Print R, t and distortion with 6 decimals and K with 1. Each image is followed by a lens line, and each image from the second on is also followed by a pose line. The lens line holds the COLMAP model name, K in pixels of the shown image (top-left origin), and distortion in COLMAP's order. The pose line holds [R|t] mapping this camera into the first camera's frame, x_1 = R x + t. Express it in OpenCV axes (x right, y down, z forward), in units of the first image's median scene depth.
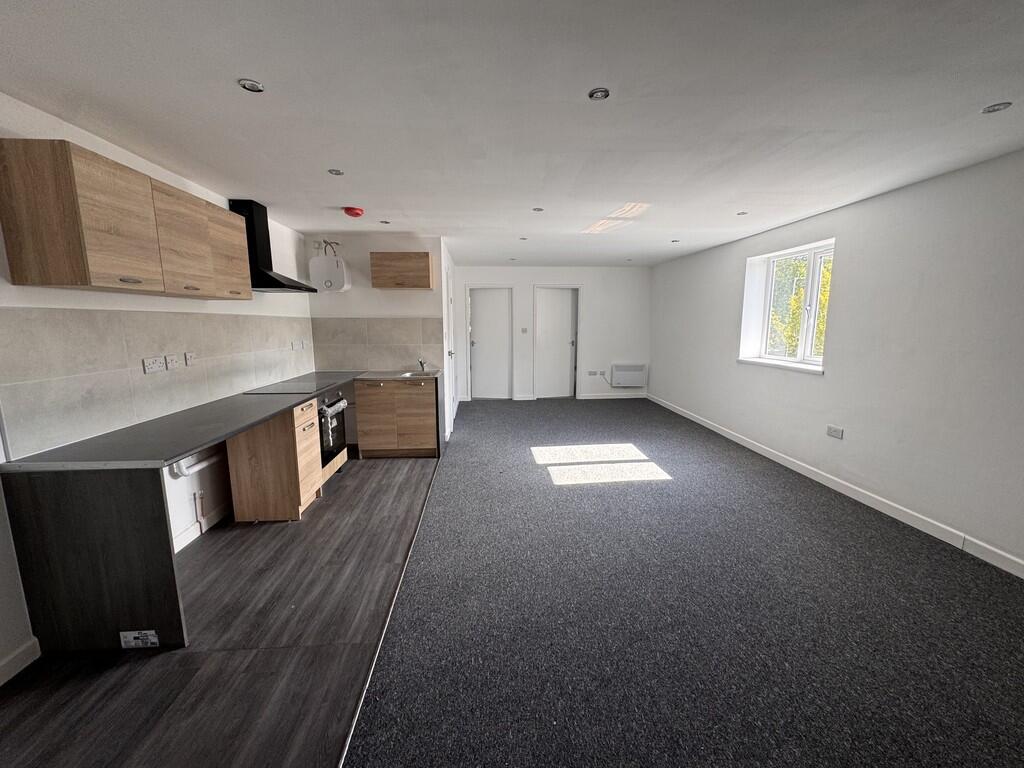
lens RADIAL K [[409.2, 0, 512.0], [0, 409.2, 384.0], [0, 0, 1]] dist [-0.000811, 0.000167]
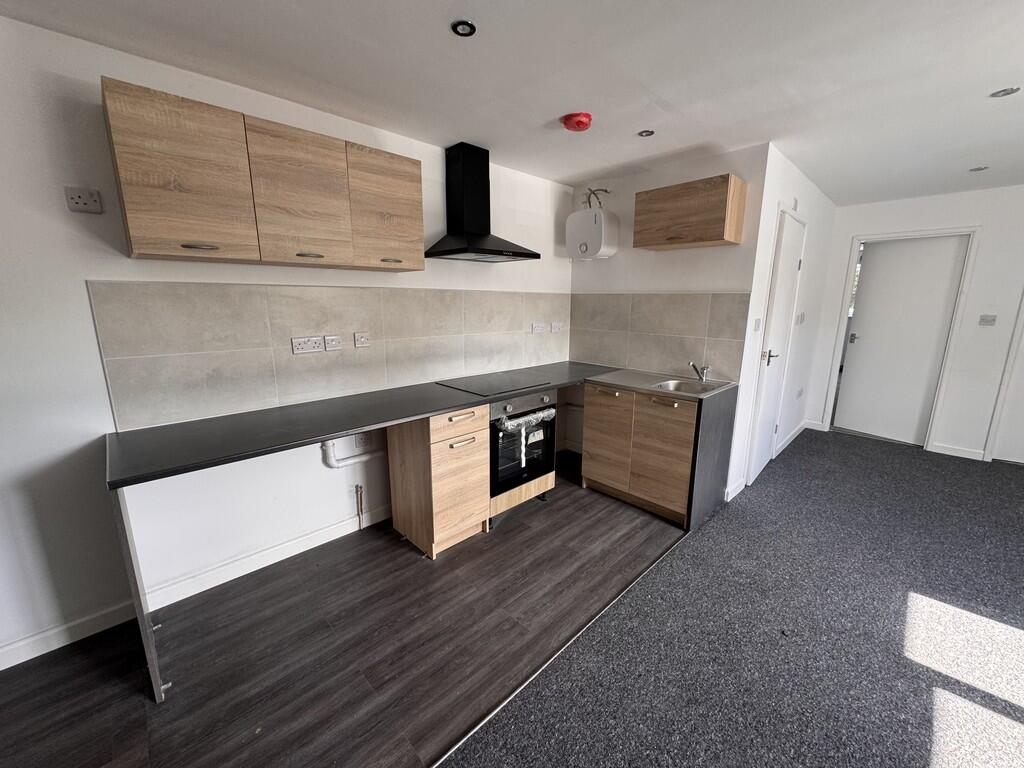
lens RADIAL K [[409.2, 0, 512.0], [0, 409.2, 384.0], [0, 0, 1]] dist [-0.000811, 0.000167]
pose [[0.647114, 0.160453, -0.745318, 0.085095], [-0.121758, 0.986805, 0.106726, -0.083292], [0.752608, 0.021685, 0.658112, 0.545519]]
